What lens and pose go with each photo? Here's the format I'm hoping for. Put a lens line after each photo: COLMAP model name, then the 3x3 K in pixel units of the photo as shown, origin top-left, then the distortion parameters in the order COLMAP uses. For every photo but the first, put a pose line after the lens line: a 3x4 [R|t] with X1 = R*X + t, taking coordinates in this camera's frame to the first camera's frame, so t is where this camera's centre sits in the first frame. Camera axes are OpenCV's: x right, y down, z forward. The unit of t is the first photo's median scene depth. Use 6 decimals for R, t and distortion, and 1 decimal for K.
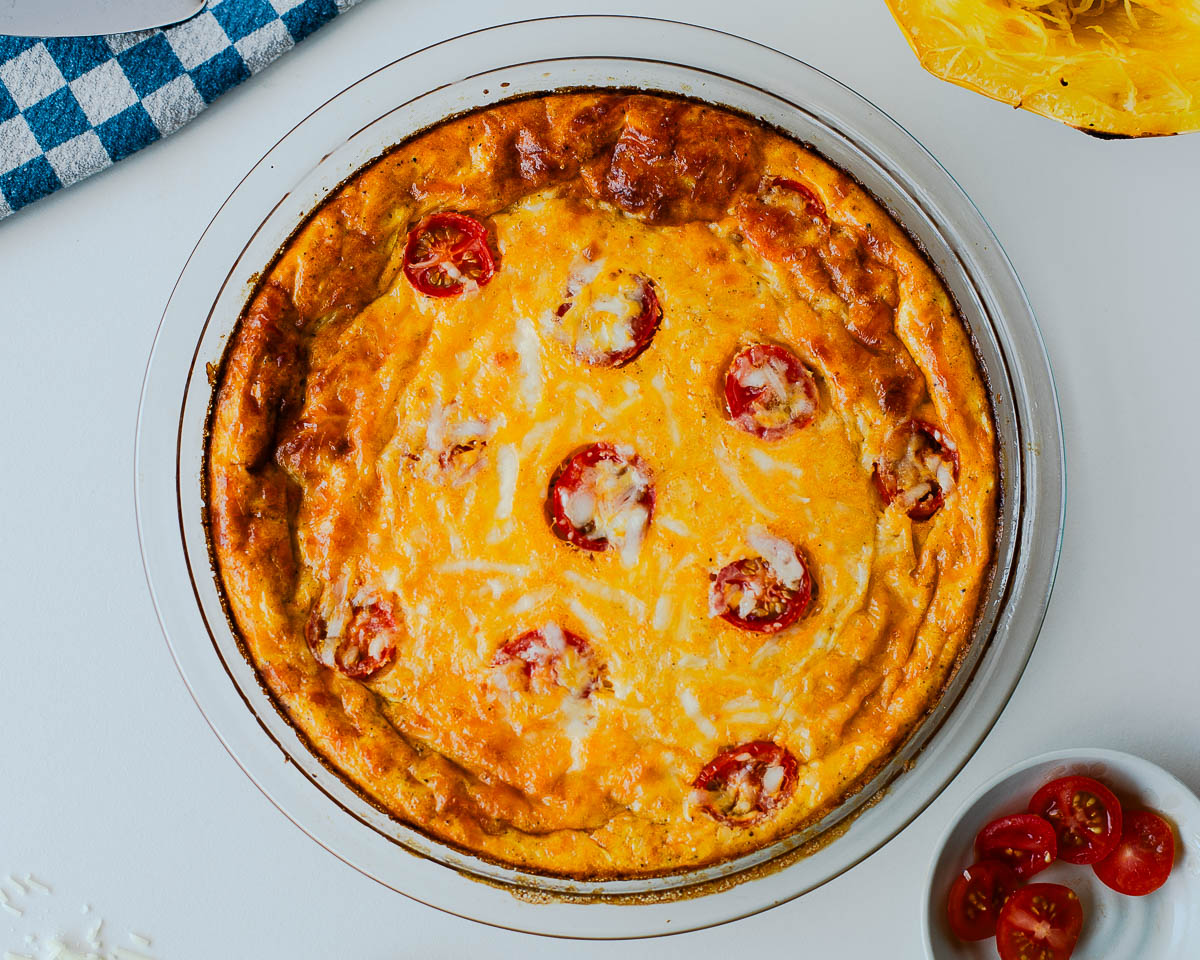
lens RADIAL K [[2373.2, 0, 662.1], [0, 2373.2, 479.3], [0, 0, 1]] dist [-0.152991, -0.214275]
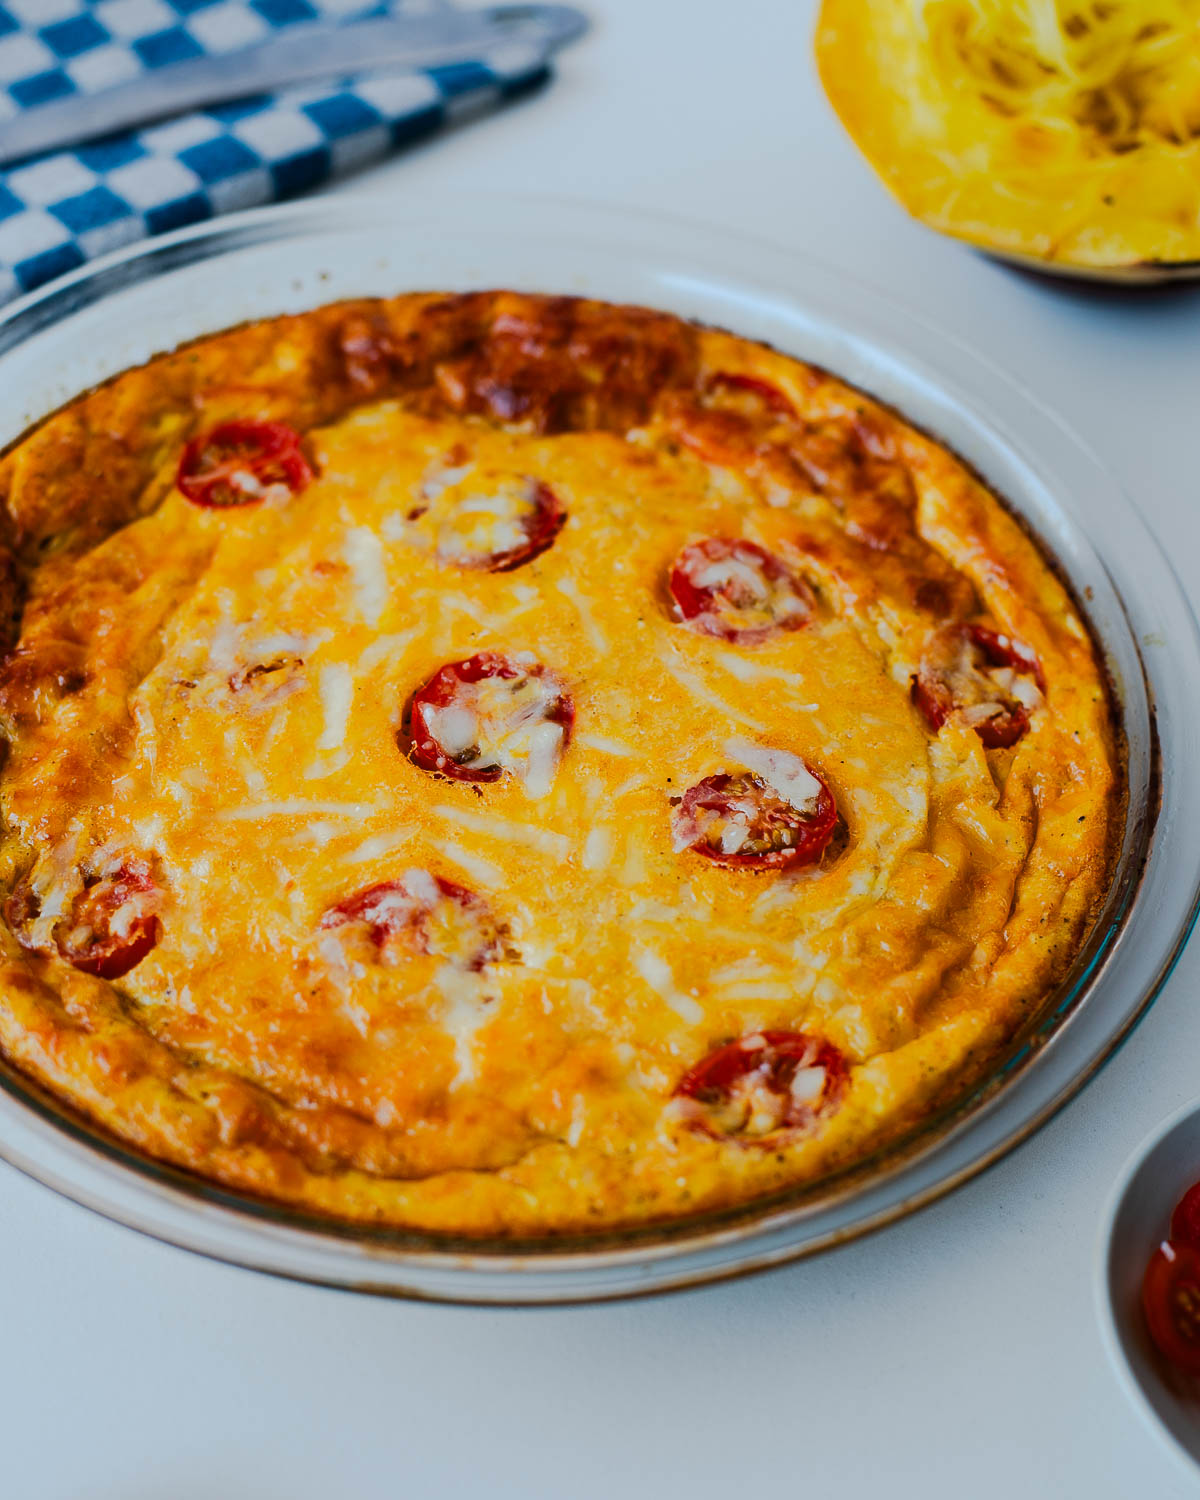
lens RADIAL K [[2966.5, 0, 600.0], [0, 2966.5, 750.0], [0, 0, 1]] dist [-0.152991, -0.214275]
pose [[0.997668, -0.050327, 0.046113, -0.032519], [0.067568, 0.823994, -0.562555, 0.457282], [-0.009685, 0.564359, 0.825473, 0.356997]]
